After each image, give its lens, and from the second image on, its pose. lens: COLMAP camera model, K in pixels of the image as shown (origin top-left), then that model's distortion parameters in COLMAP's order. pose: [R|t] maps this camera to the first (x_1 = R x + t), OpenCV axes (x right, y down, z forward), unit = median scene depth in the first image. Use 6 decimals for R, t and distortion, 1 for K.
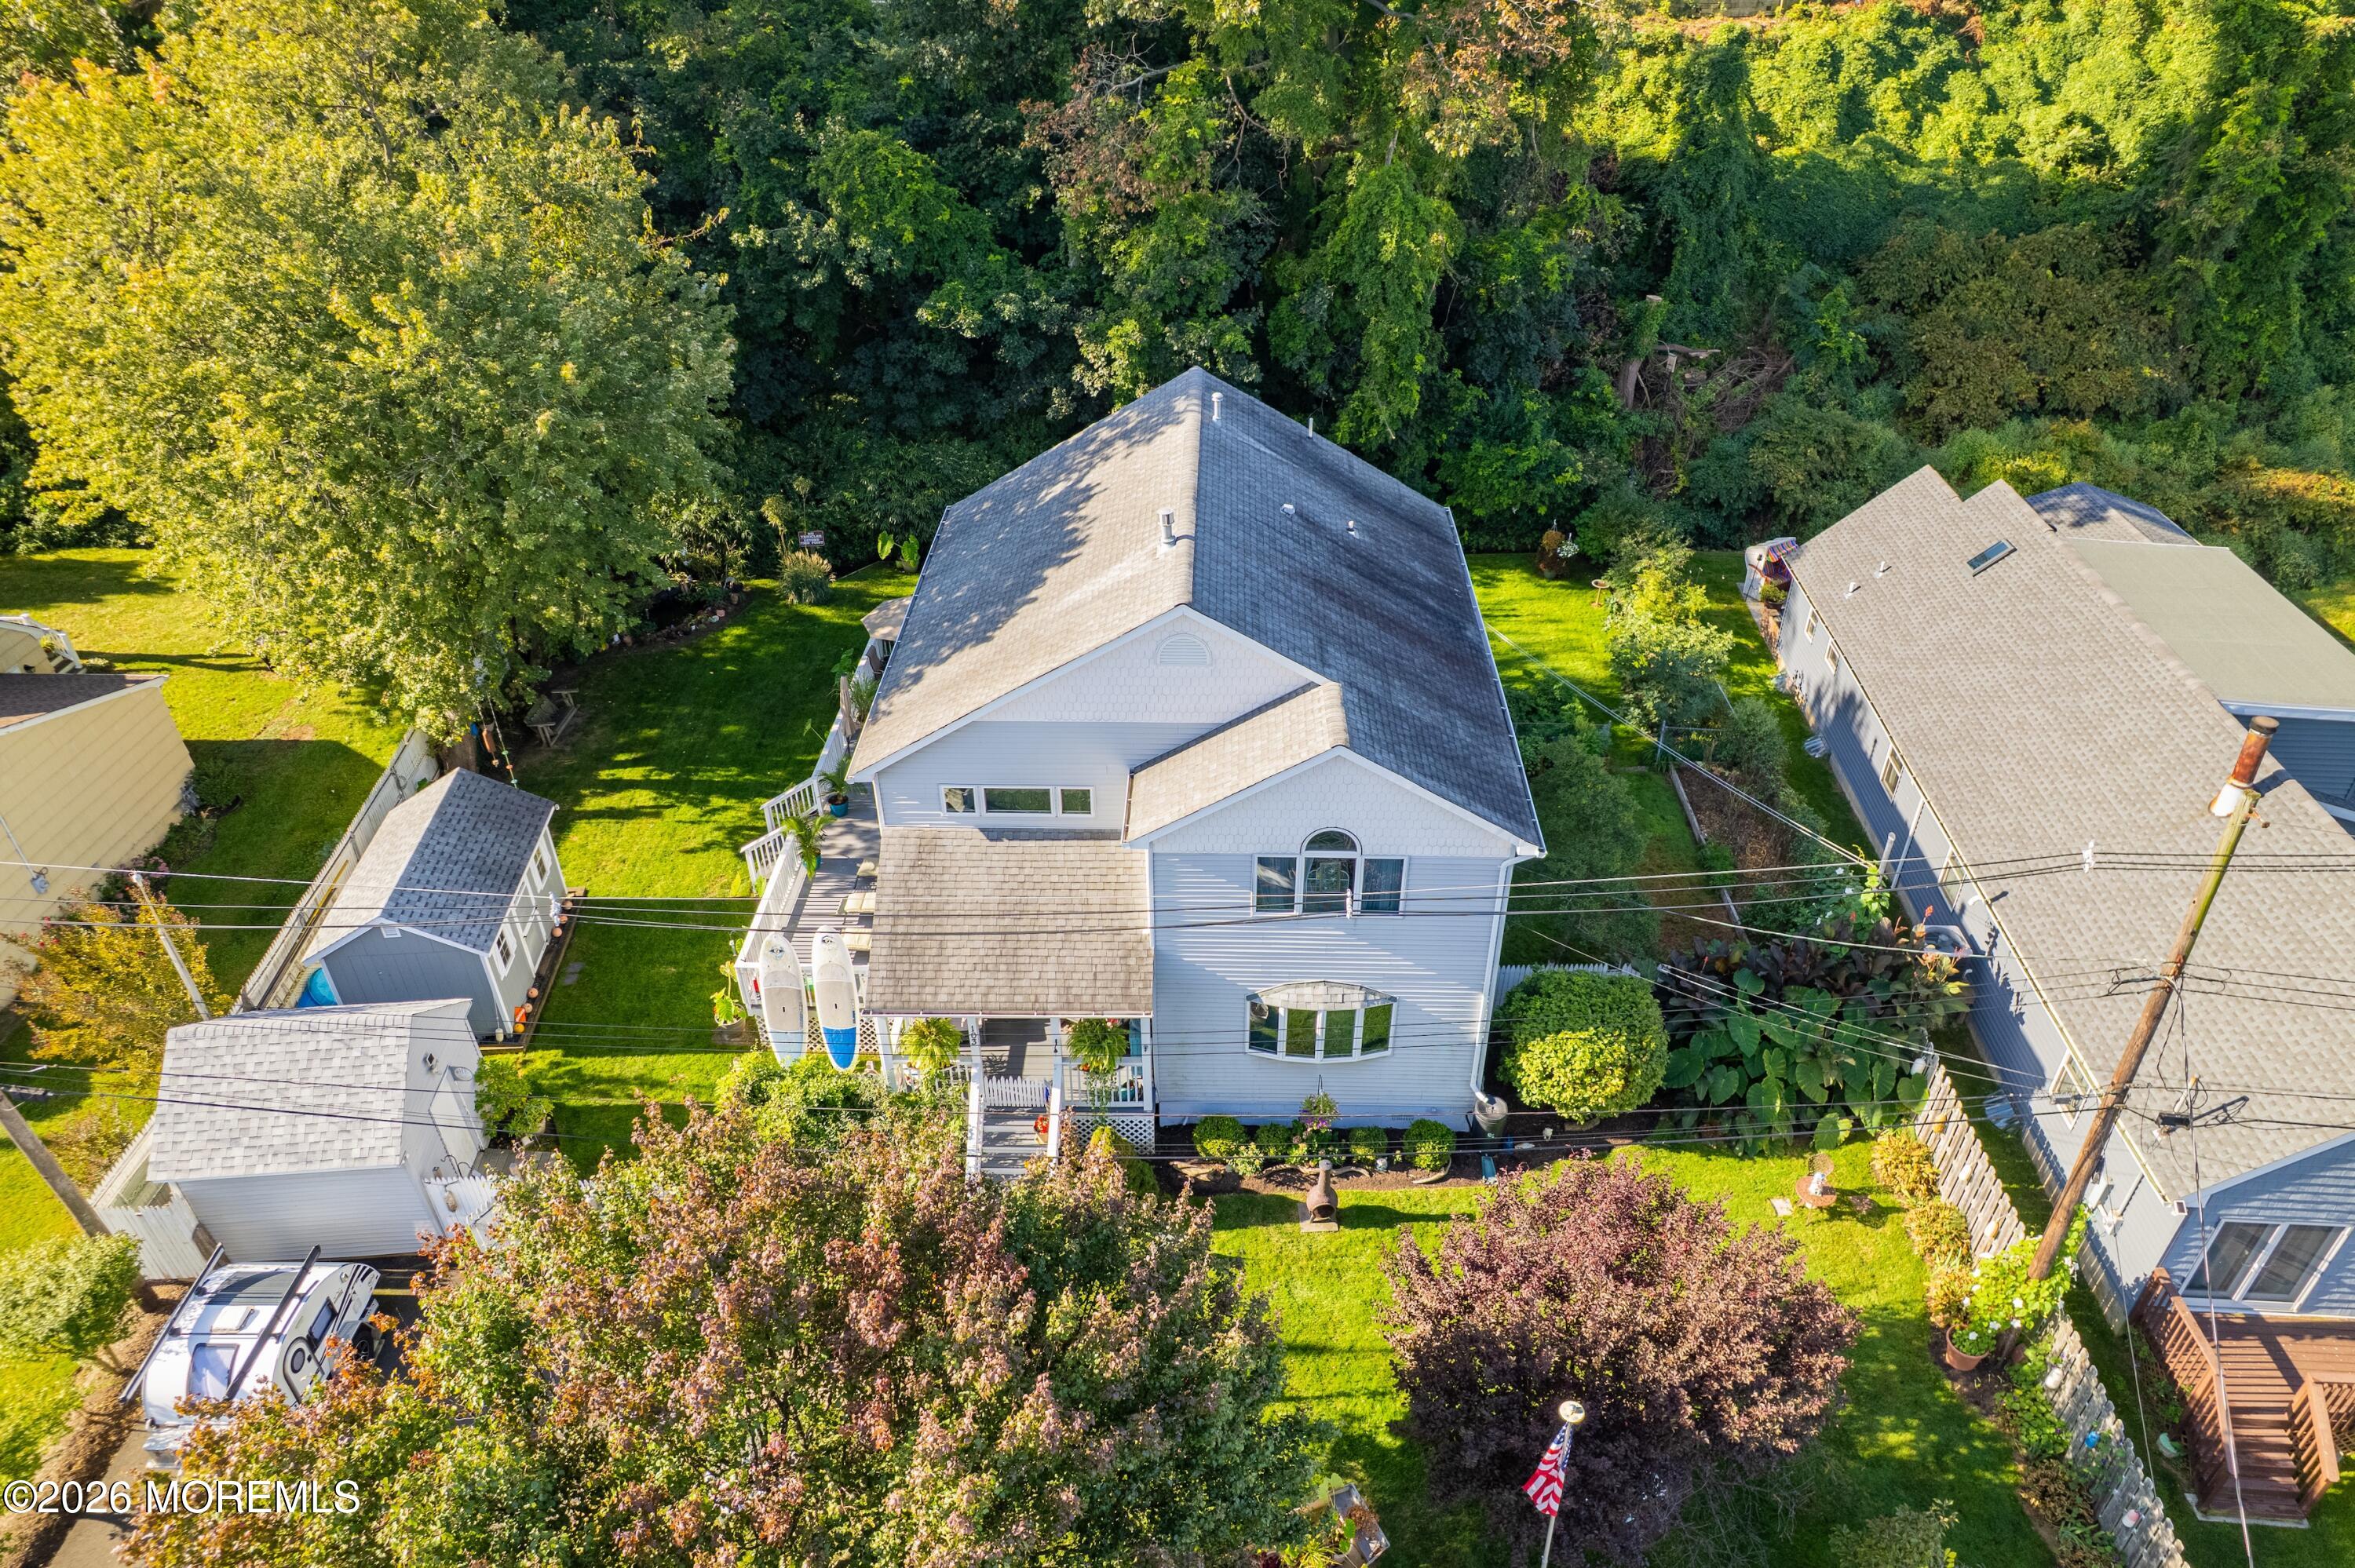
lens RADIAL K [[1514.7, 0, 1176.6], [0, 1514.7, 824.5], [0, 0, 1]] dist [-0.063572, 0.043760]
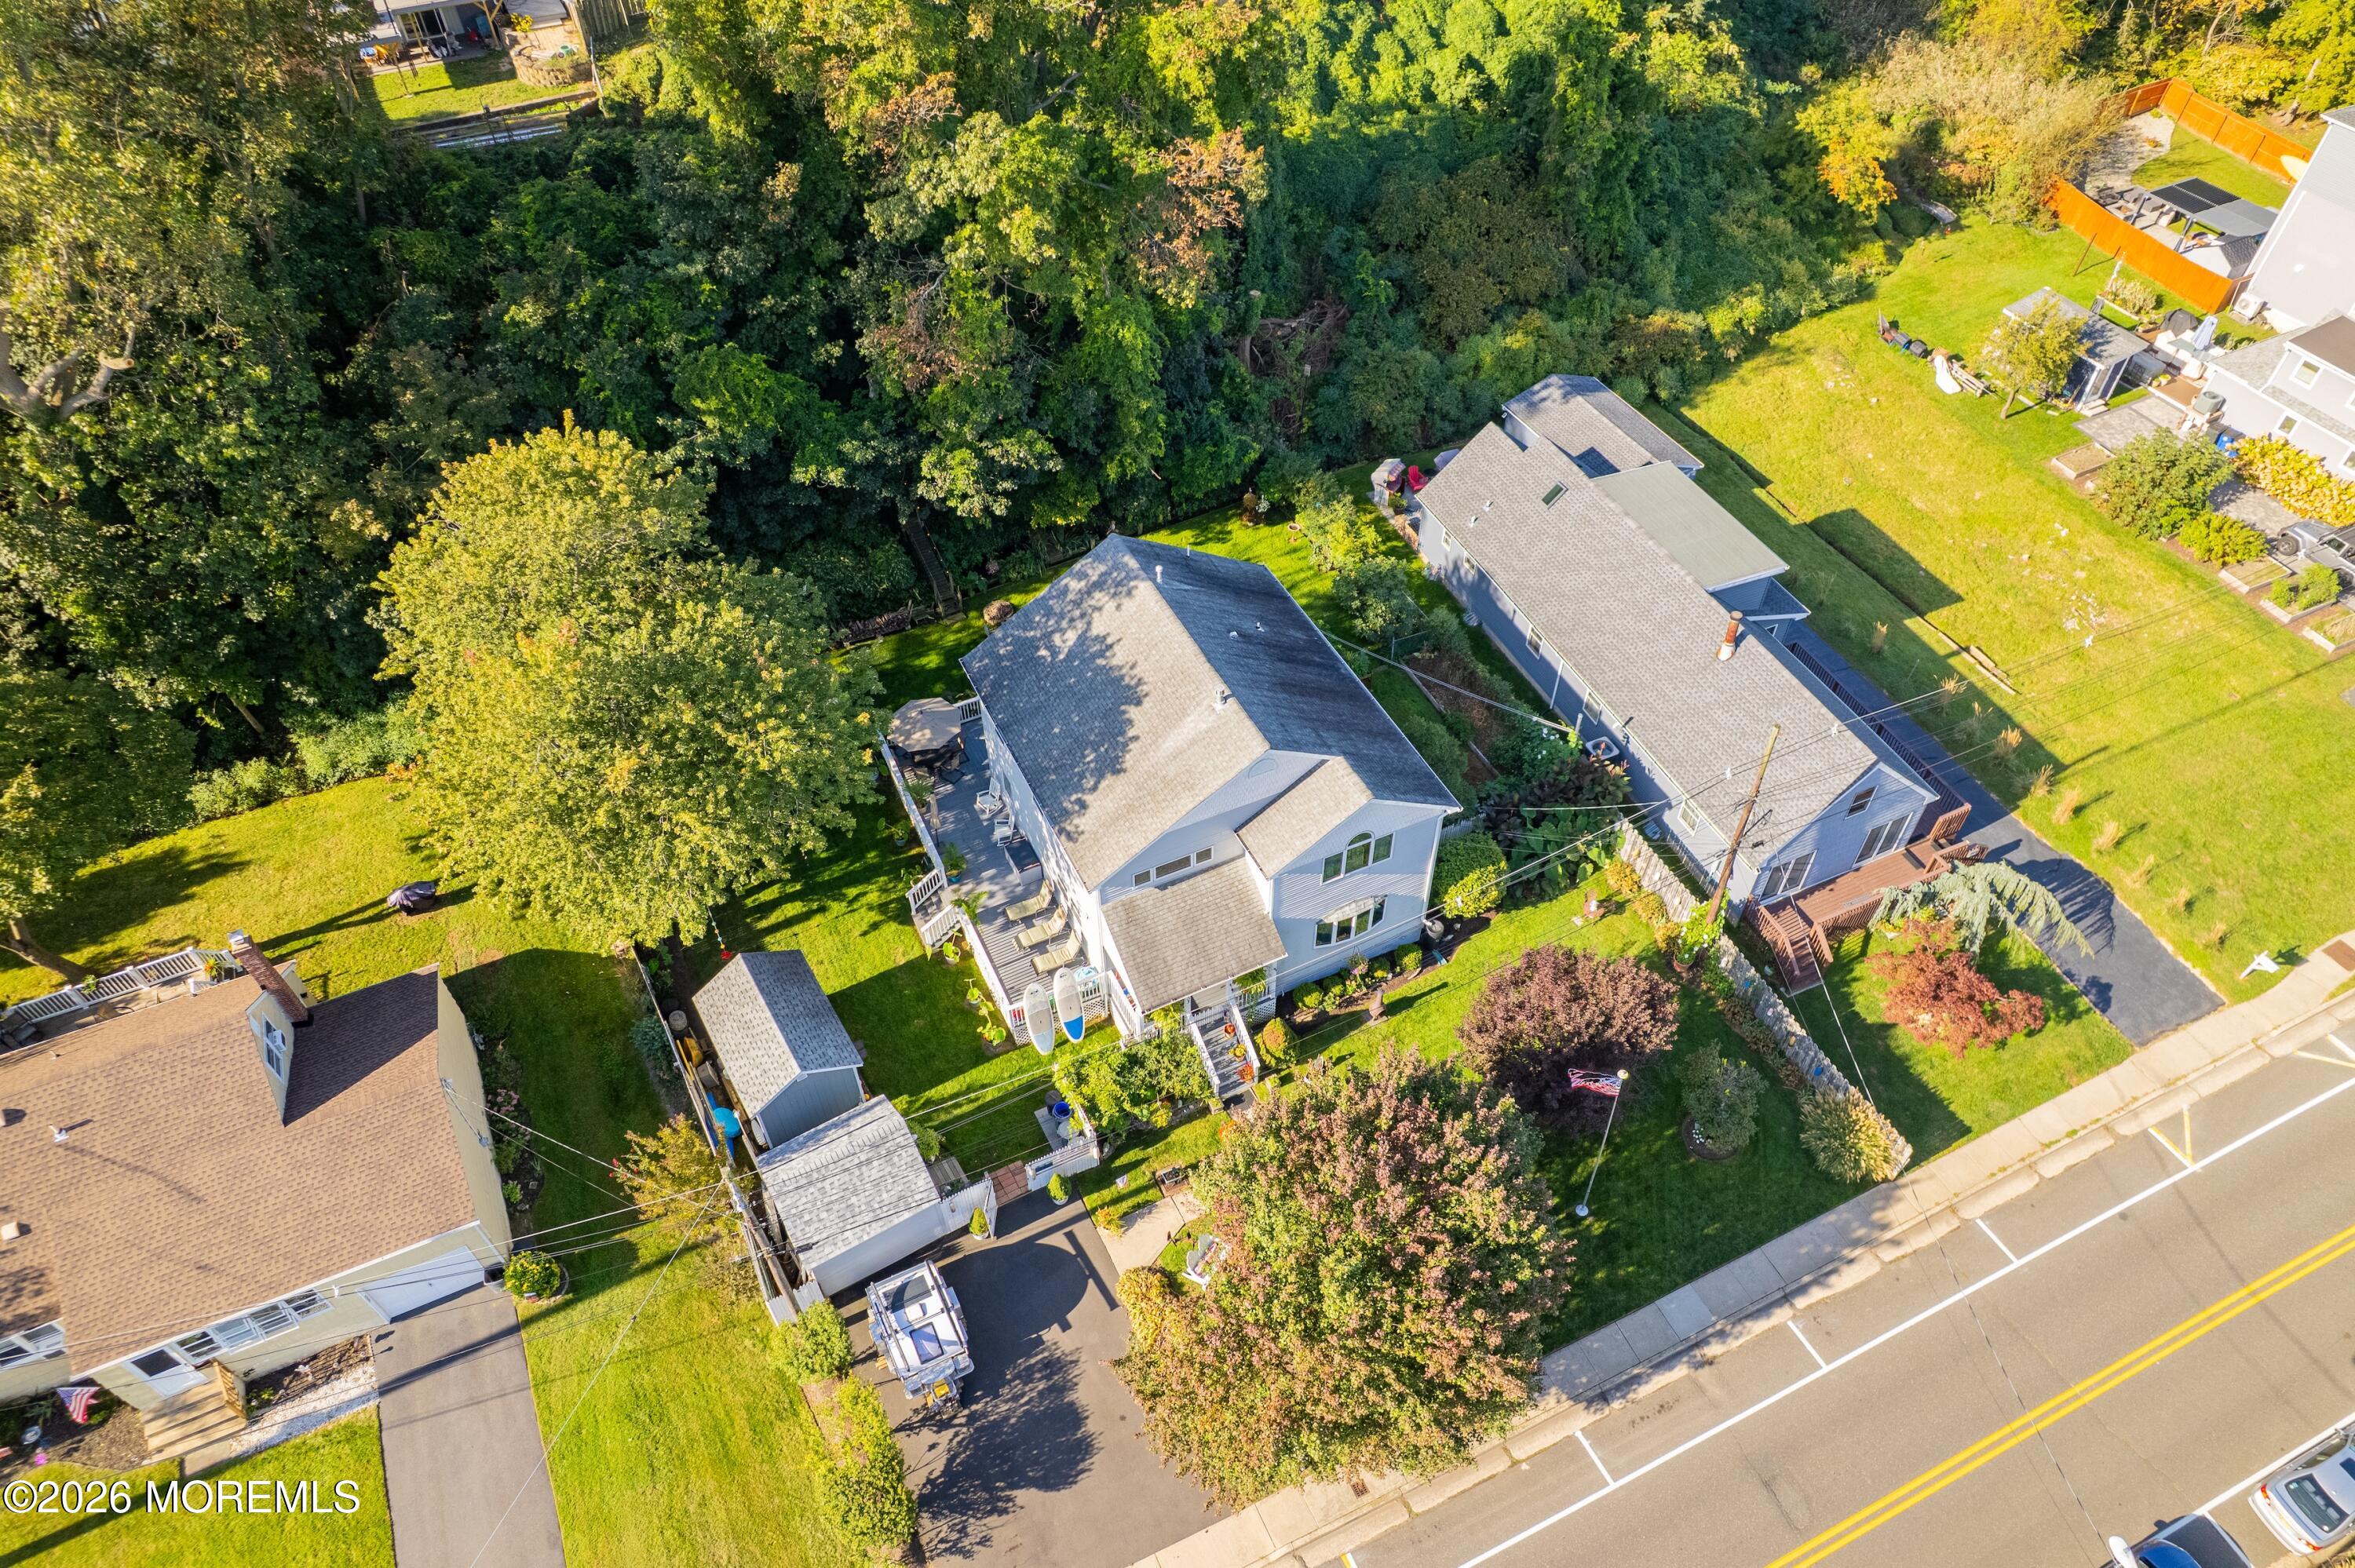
lens RADIAL K [[1482.3, 0, 1177.5], [0, 1482.3, 784.0], [0, 0, 1]] dist [-0.057389, -0.001511]
pose [[0.893626, -0.330377, 0.303781, -0.565643], [0.263988, 0.934308, 0.239538, -0.491891], [-0.362963, -0.133863, 0.922138, -0.532376]]
